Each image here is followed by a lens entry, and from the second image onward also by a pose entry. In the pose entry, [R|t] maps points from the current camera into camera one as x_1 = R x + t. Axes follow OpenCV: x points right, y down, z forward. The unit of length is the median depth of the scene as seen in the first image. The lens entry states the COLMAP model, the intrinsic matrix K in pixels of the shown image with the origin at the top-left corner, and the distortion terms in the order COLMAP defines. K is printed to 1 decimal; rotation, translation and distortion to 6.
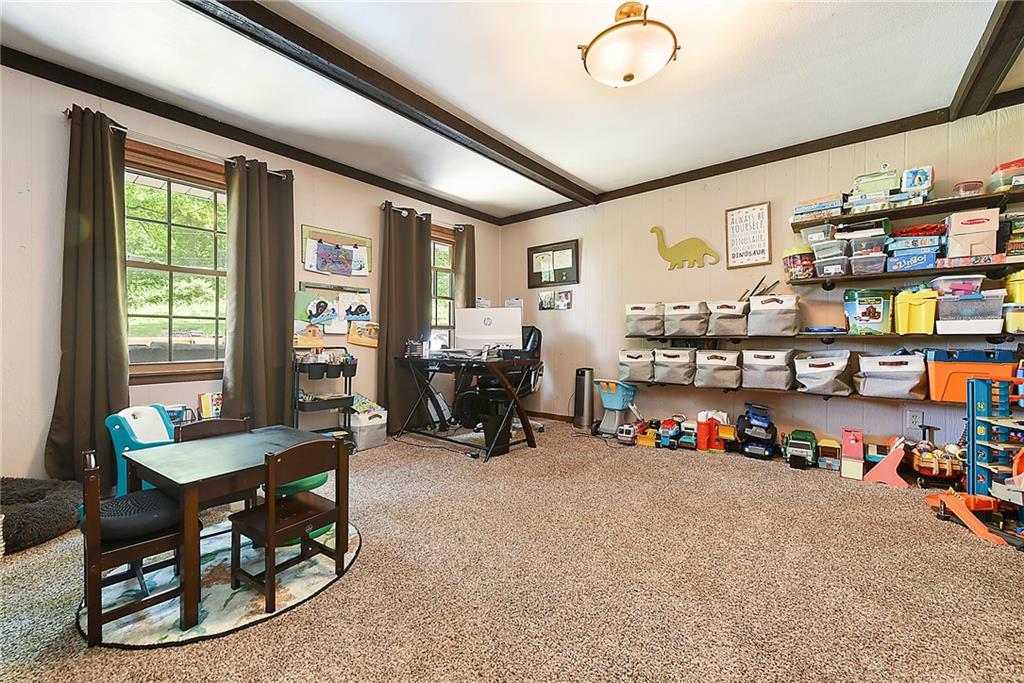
lens RADIAL K [[391.0, 0, 506.9], [0, 391.0, 338.5], [0, 0, 1]] dist [0.000819, -0.000021]
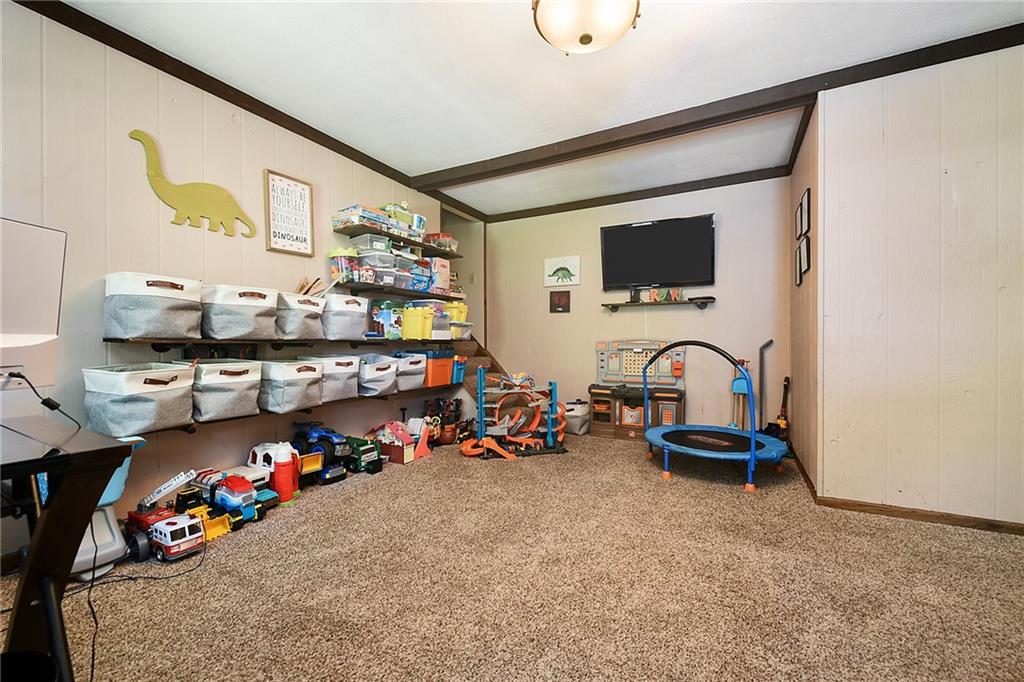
lens RADIAL K [[414.8, 0, 507.3], [0, 414.8, 343.4], [0, 0, 1]] dist [0.000715, -0.000120]
pose [[-0.187078, -0.005064, 0.982332, -0.315636], [0.001659, 0.999984, 0.005471, -0.003824], [-0.982344, 0.002653, -0.187066, 0.751624]]
